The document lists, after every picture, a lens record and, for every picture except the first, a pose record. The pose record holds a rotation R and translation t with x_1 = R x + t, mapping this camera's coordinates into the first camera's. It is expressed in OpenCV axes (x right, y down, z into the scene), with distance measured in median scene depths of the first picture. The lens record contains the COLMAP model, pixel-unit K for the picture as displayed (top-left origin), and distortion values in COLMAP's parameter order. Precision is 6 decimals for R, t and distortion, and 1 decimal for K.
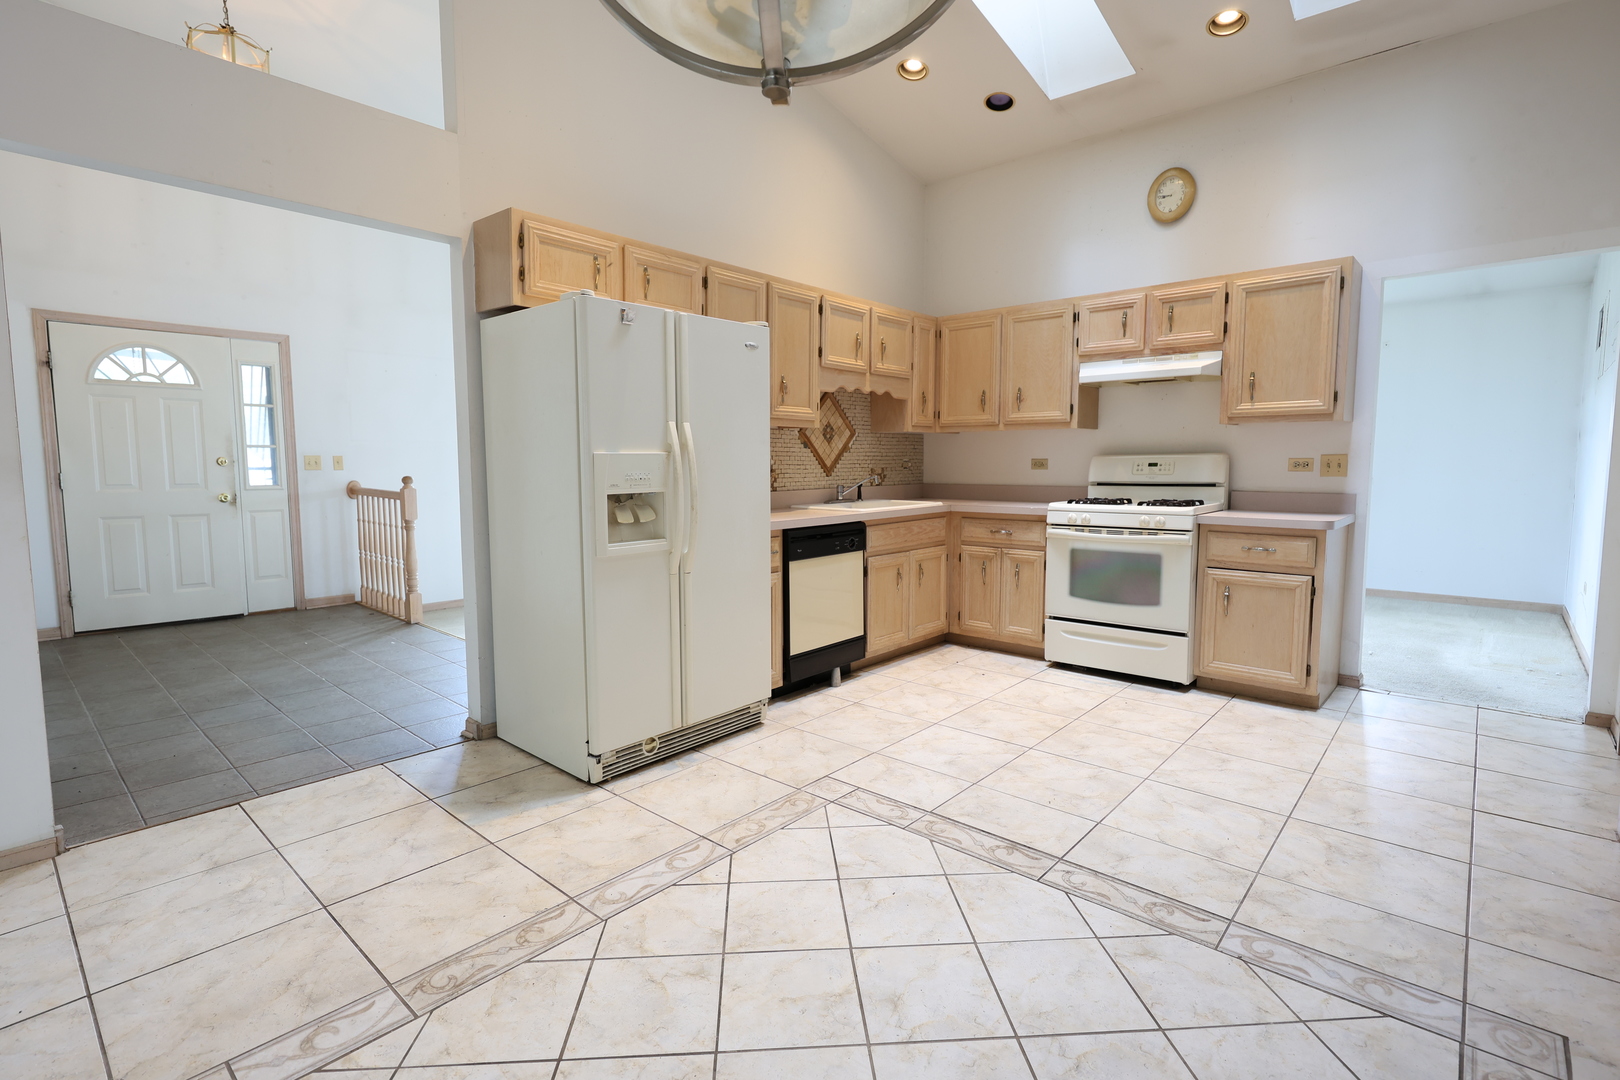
lens RADIAL K [[758.5, 0, 808.5], [0, 758.5, 530.3], [0, 0, 1]] dist [-0.004638, -0.000503]
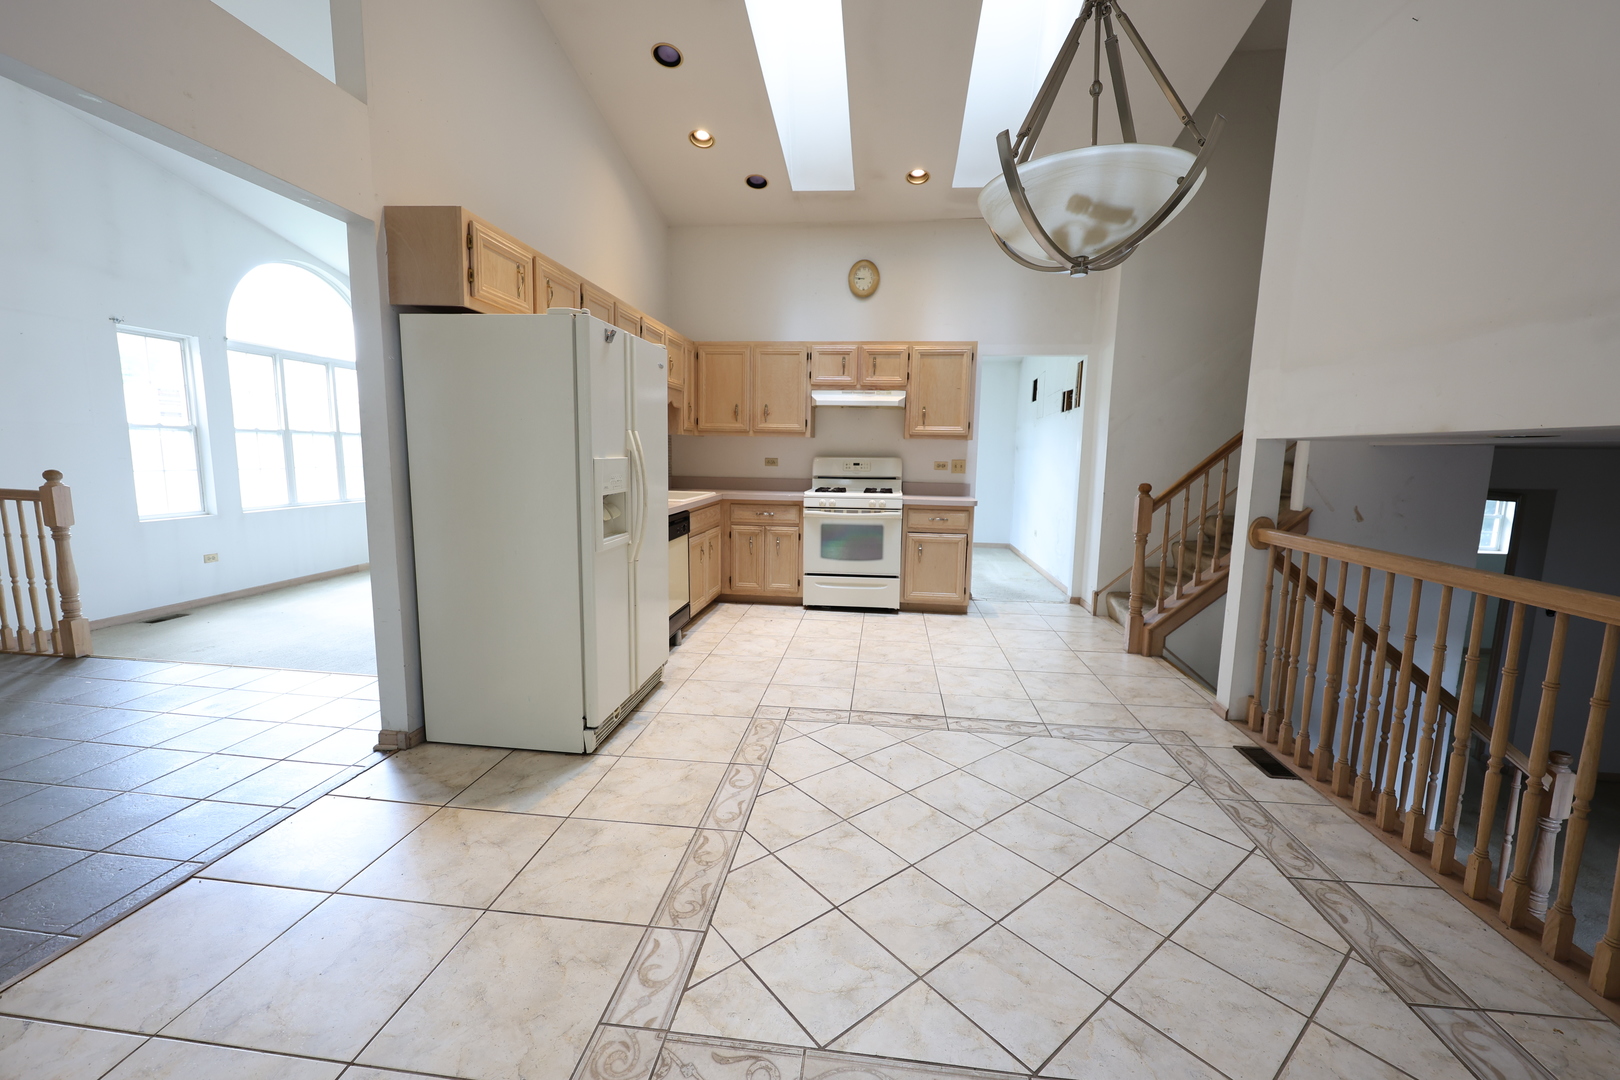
lens RADIAL K [[647.0, 0, 810.8], [0, 647.0, 541.0], [0, 0, 1]] dist [-0.000800, 0.000177]
pose [[0.820614, -0.061253, 0.568191, -0.436544], [0.032595, 0.997638, 0.060472, -0.022296], [-0.570552, -0.031104, 0.820672, 0.027254]]
